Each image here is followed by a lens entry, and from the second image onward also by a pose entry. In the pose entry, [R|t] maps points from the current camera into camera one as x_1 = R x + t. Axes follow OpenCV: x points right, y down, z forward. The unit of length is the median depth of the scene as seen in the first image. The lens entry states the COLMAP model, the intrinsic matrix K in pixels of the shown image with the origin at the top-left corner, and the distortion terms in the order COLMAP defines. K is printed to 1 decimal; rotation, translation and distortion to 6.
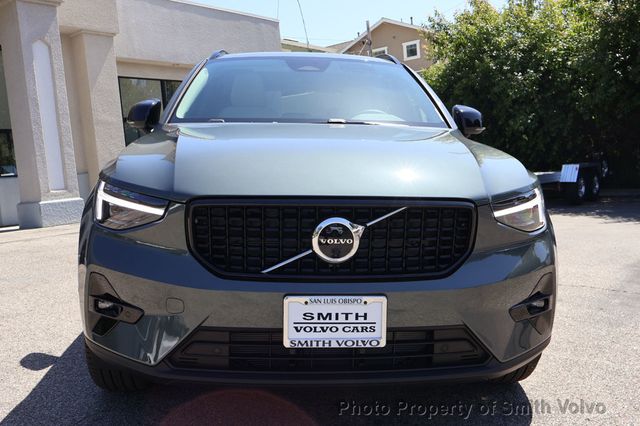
lens RADIAL K [[637.3, 0, 320.0], [0, 637.3, 195.1], [0, 0, 1]] dist [0.034324, 0.000000]
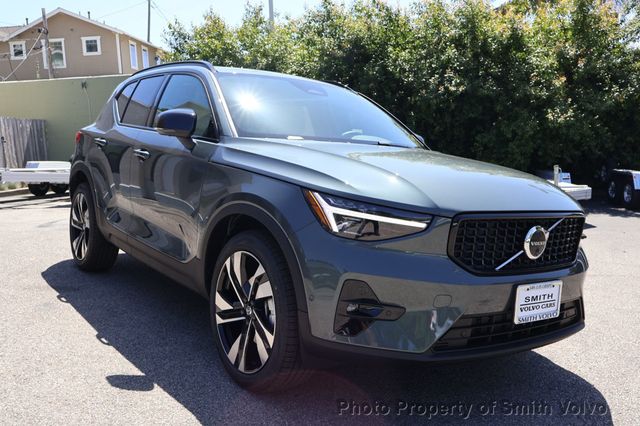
lens RADIAL K [[607.4, 0, 320.0], [0, 607.4, 212.4], [0, 0, 1]] dist [0.034207, 0.000000]
pose [[0.838916, -0.015205, 0.544048, -1.018234], [-0.003351, 0.999446, 0.033100, -0.034771], [-0.544250, -0.029591, 0.838401, 0.143228]]
